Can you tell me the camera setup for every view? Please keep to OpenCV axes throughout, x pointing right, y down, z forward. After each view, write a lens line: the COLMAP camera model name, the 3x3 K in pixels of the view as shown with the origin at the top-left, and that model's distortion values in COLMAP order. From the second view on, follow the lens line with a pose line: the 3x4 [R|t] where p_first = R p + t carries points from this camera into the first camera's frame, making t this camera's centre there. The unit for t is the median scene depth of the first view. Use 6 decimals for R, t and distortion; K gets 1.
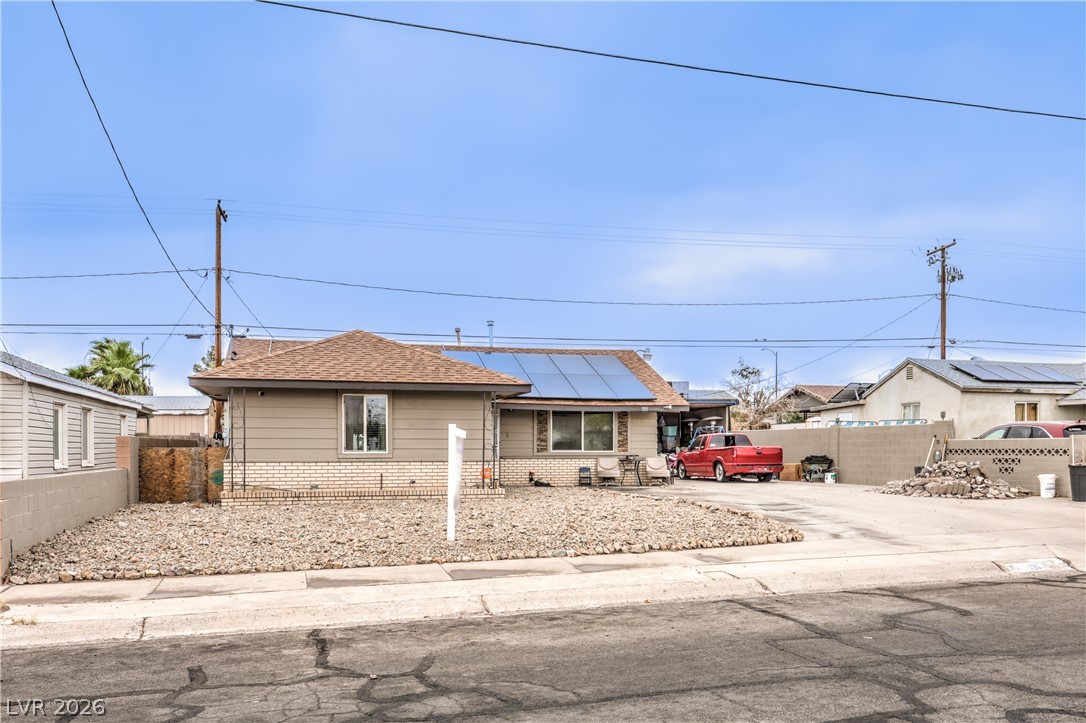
lens RADIAL K [[878.9, 0, 549.7], [0, 878.9, 439.1], [0, 0, 1]] dist [0.001331, 0.001781]
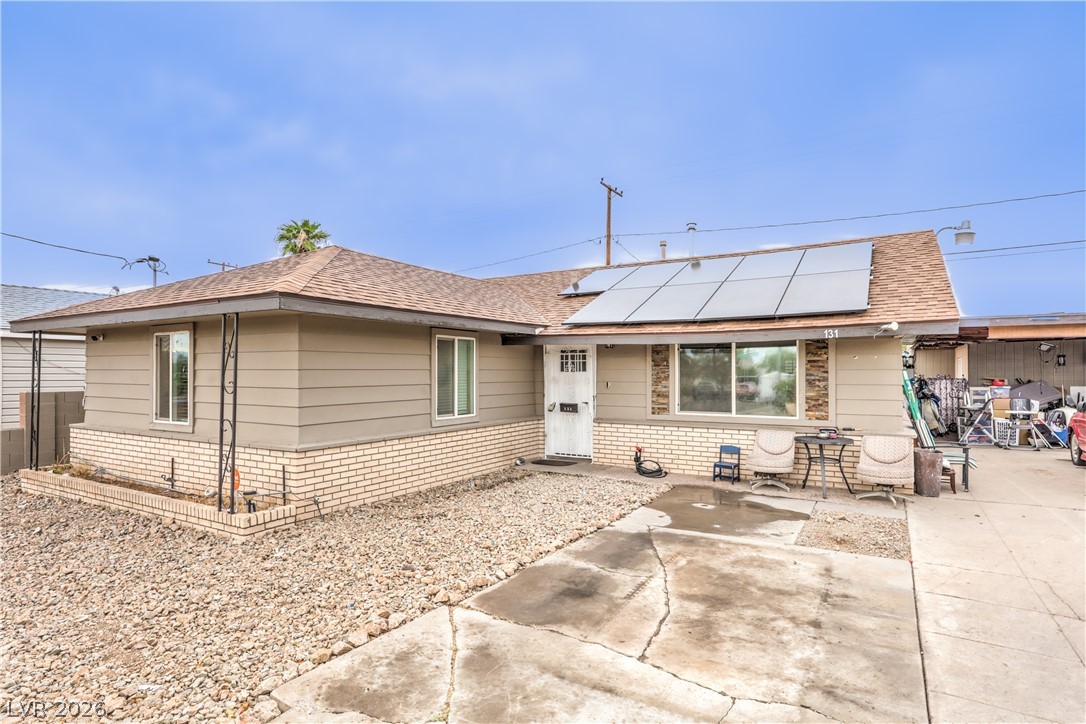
lens RADIAL K [[567.5, 0, 552.3], [0, 567.5, 365.8], [0, 0, 1]] dist [0.000622, 0.000386]
pose [[0.706096, -0.009182, -0.708057, 0.206634], [0.006764, 0.999958, -0.006222, -0.015690], [0.708084, -0.000396, 0.706128, 0.658352]]
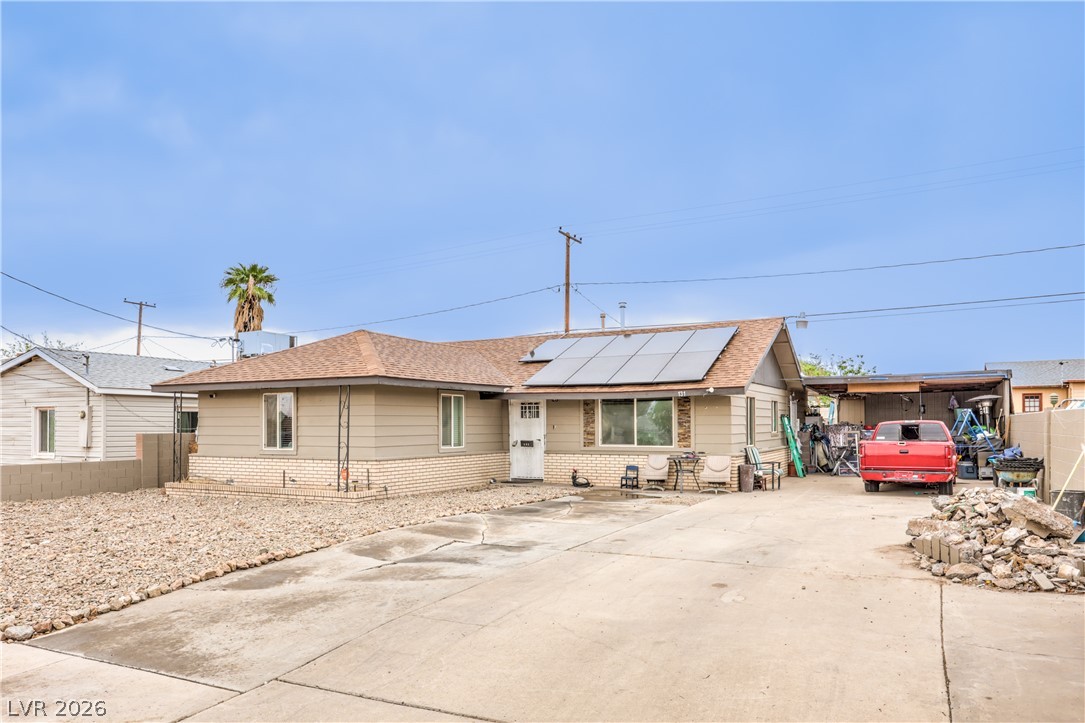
lens RADIAL K [[711.9, 0, 533.4], [0, 711.9, 411.0], [0, 0, 1]] dist [0.004636, 0.000512]
pose [[0.731292, -0.016740, -0.681859, 0.423385], [0.009686, 0.999853, -0.014159, -0.010812], [0.681996, 0.003750, 0.731346, 0.431375]]
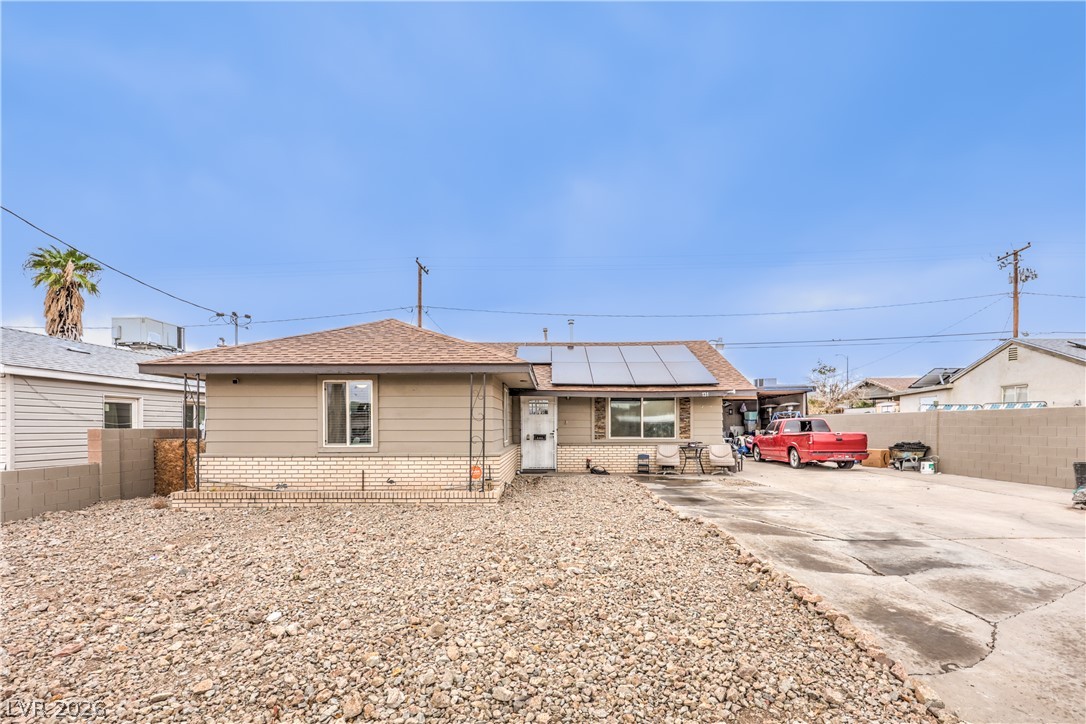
lens RADIAL K [[512.2, 0, 546.8], [0, 512.2, 426.2], [0, 0, 1]] dist [0.002228, 0.000280]
pose [[0.962699, -0.002589, -0.270562, 0.089204], [0.005804, 0.999922, 0.011085, -0.006664], [0.270513, -0.012242, 0.962639, 0.406279]]
